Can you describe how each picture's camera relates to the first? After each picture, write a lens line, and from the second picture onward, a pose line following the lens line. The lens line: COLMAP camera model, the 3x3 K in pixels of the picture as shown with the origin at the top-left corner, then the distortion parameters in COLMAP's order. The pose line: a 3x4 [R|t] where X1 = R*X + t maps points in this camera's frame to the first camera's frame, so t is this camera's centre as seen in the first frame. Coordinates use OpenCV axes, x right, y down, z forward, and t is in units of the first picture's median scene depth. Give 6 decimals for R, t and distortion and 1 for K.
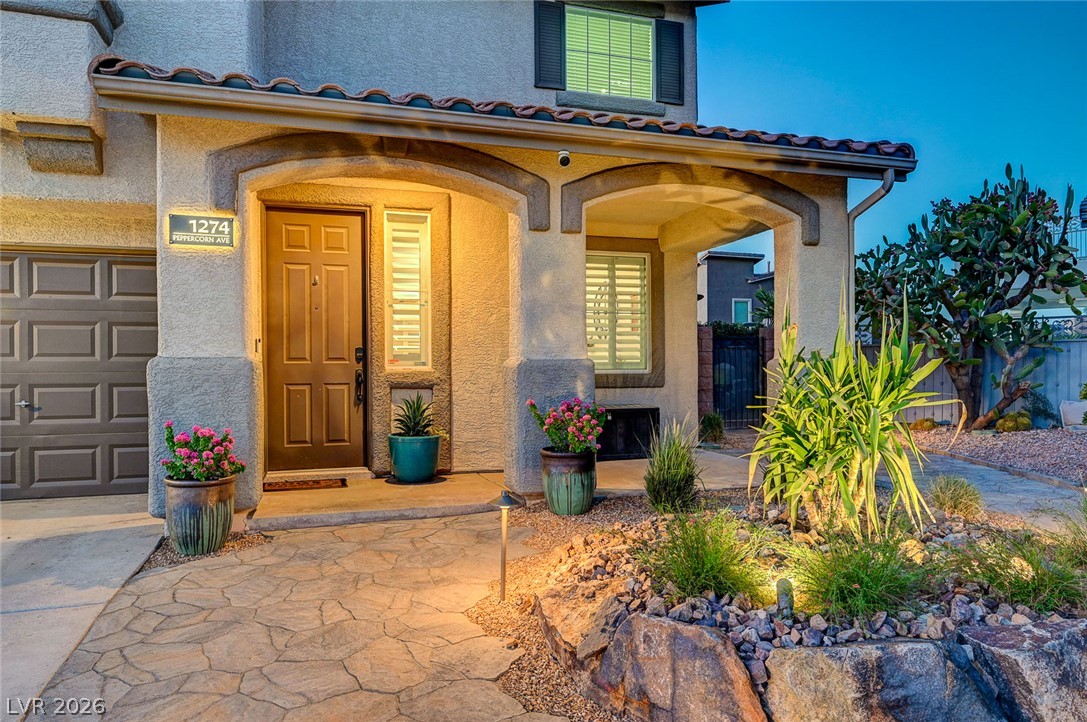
lens RADIAL K [[710.9, 0, 543.6], [0, 710.9, 372.9], [0, 0, 1]] dist [0.000482, -0.002056]
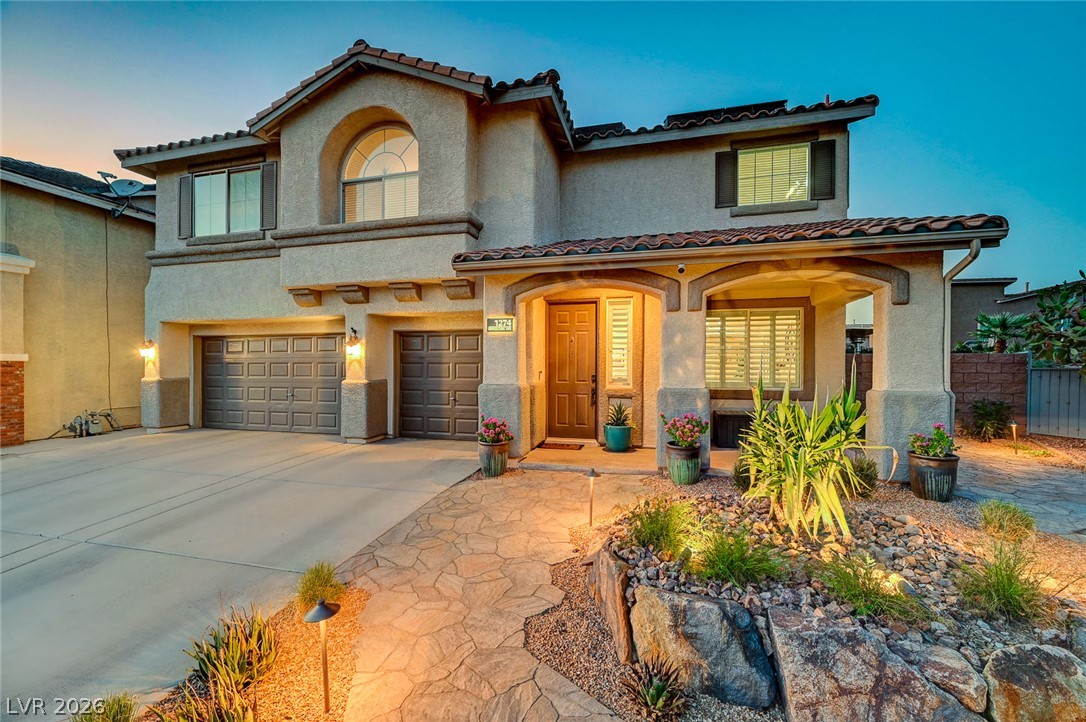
lens RADIAL K [[426.2, 0, 541.8], [0, 426.2, 373.3], [0, 0, 1]] dist [0.000189, 0.001043]
pose [[0.846511, 0.015161, -0.532155, 0.269841], [-0.012744, 0.999885, 0.008215, -0.058527], [0.532219, -0.000173, 0.846607, -0.014325]]
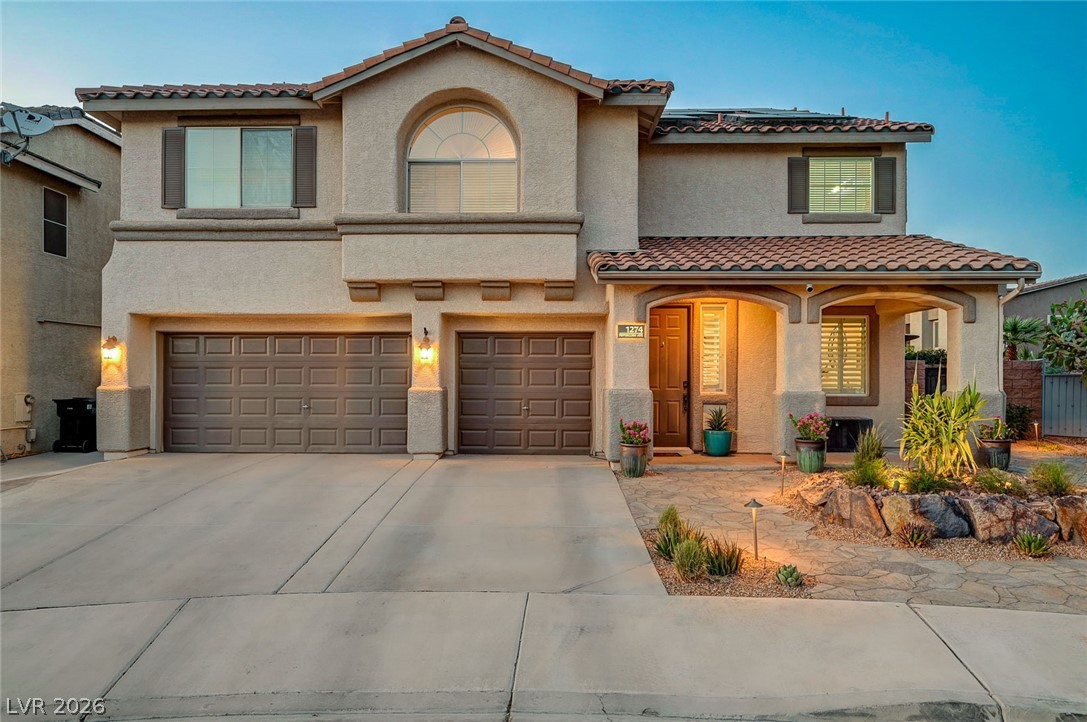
lens RADIAL K [[665.0, 0, 545.7], [0, 665.0, 381.0], [0, 0, 1]] dist [0.009089, -0.004332]
pose [[0.944545, 0.010395, -0.328217, -0.048837], [-0.011403, 0.999934, -0.001145, -0.036939], [0.328183, 0.004825, 0.944602, -0.888100]]
